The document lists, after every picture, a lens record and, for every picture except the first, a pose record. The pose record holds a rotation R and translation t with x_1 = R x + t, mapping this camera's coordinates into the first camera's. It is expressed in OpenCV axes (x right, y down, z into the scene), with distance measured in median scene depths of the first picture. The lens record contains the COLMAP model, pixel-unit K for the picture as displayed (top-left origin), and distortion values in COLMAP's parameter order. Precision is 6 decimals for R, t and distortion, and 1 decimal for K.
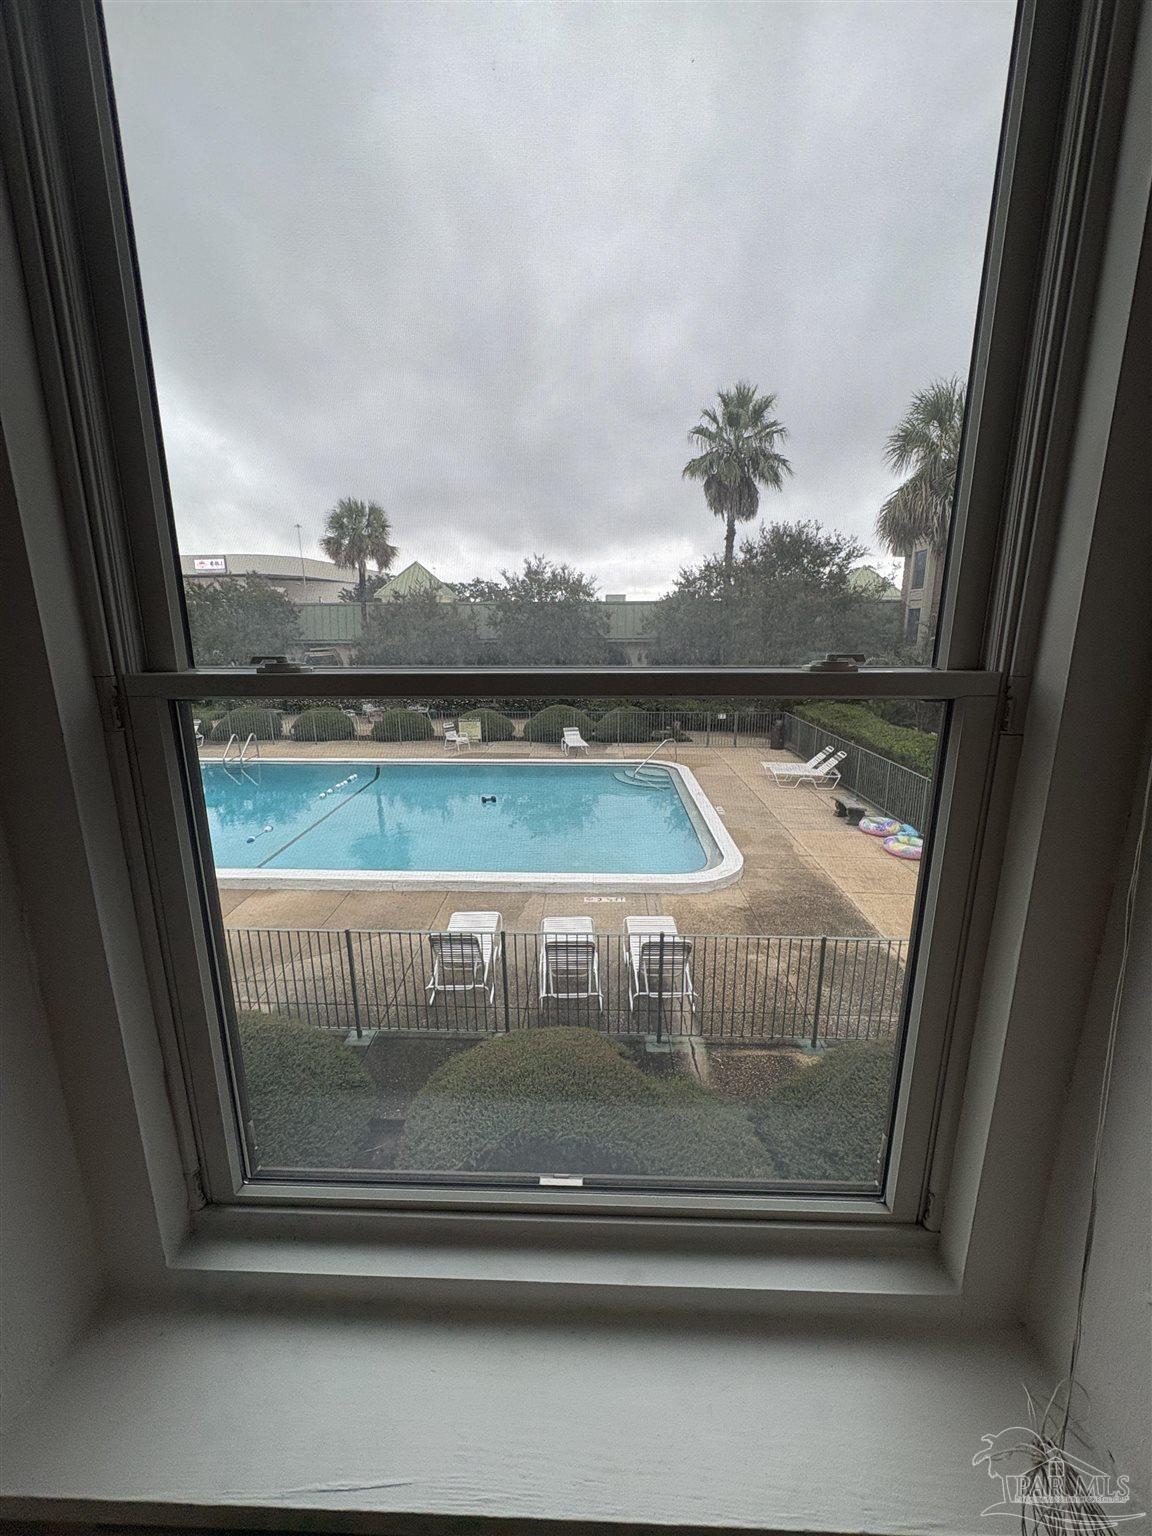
lens RADIAL K [[612.1, 0, 575.2], [0, 612.1, 762.0], [0, 0, 1]] dist [0.002864, -0.000599]
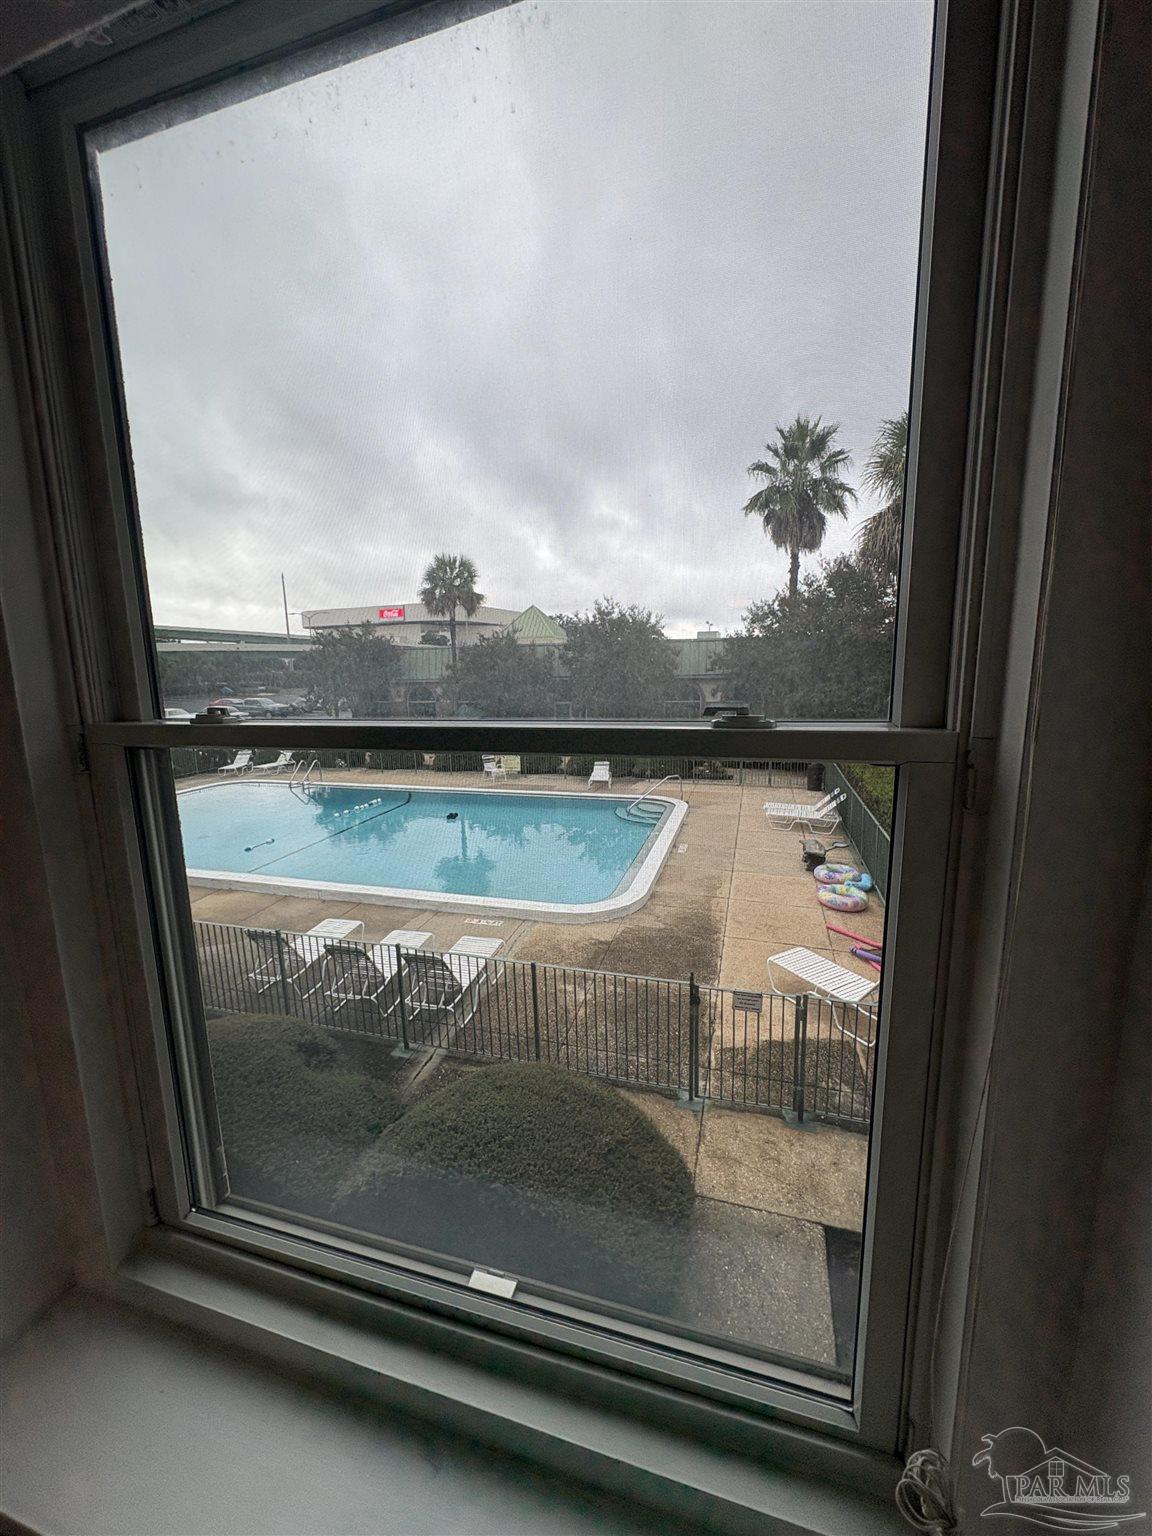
lens RADIAL K [[612.1, 0, 575.1], [0, 612.1, 760.8], [0, 0, 1]] dist [0.002864, -0.000599]
pose [[0.969148, 0.022503, -0.245451, 0.194666], [-0.037221, 0.997765, -0.055489, -0.000054], [0.243654, 0.062913, 0.967820, -0.001609]]
